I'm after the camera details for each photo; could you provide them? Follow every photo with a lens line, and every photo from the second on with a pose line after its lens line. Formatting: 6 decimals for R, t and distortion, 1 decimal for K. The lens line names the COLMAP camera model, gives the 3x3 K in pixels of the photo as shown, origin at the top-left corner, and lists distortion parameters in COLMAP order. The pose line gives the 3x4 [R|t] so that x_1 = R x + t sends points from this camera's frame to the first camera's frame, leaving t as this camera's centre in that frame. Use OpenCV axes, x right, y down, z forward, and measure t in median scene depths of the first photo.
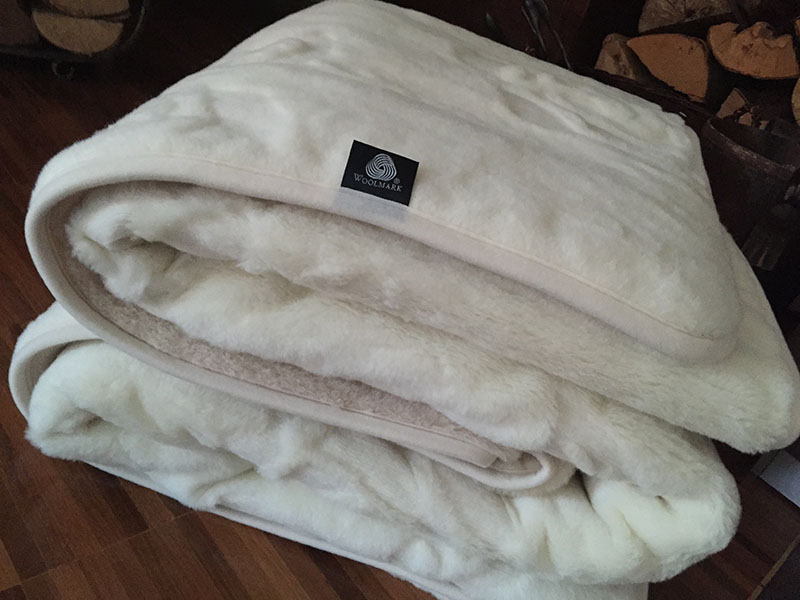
lens RADIAL K [[675.3, 0, 400.0], [0, 675.3, 300.0], [0, 0, 1]] dist [0.009051, -0.005378]
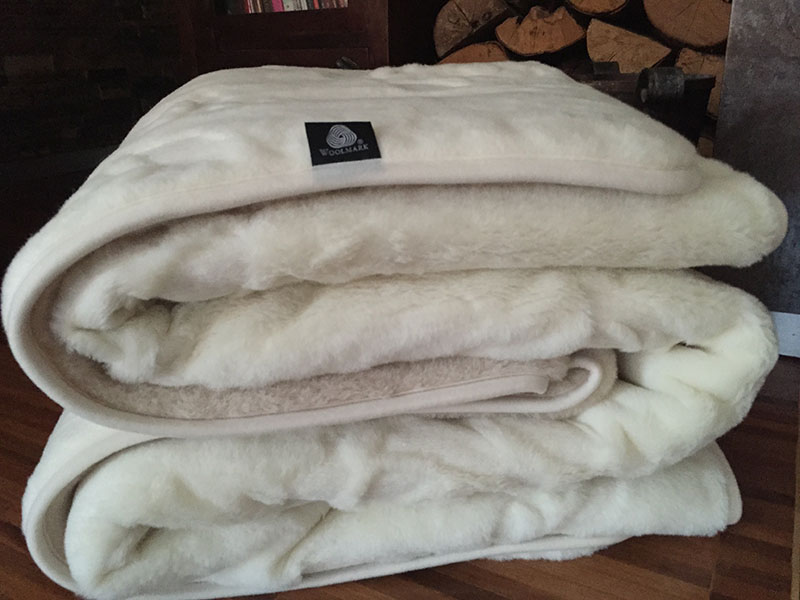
lens RADIAL K [[667.2, 0, 400.0], [0, 667.2, 300.0], [0, 0, 1]] dist [0.016166, 0.000877]
pose [[0.896282, -0.407139, 0.175832, -0.190628], [0.427964, 0.898003, -0.102168, 0.141369], [-0.116301, 0.166821, 0.979104, 0.037594]]
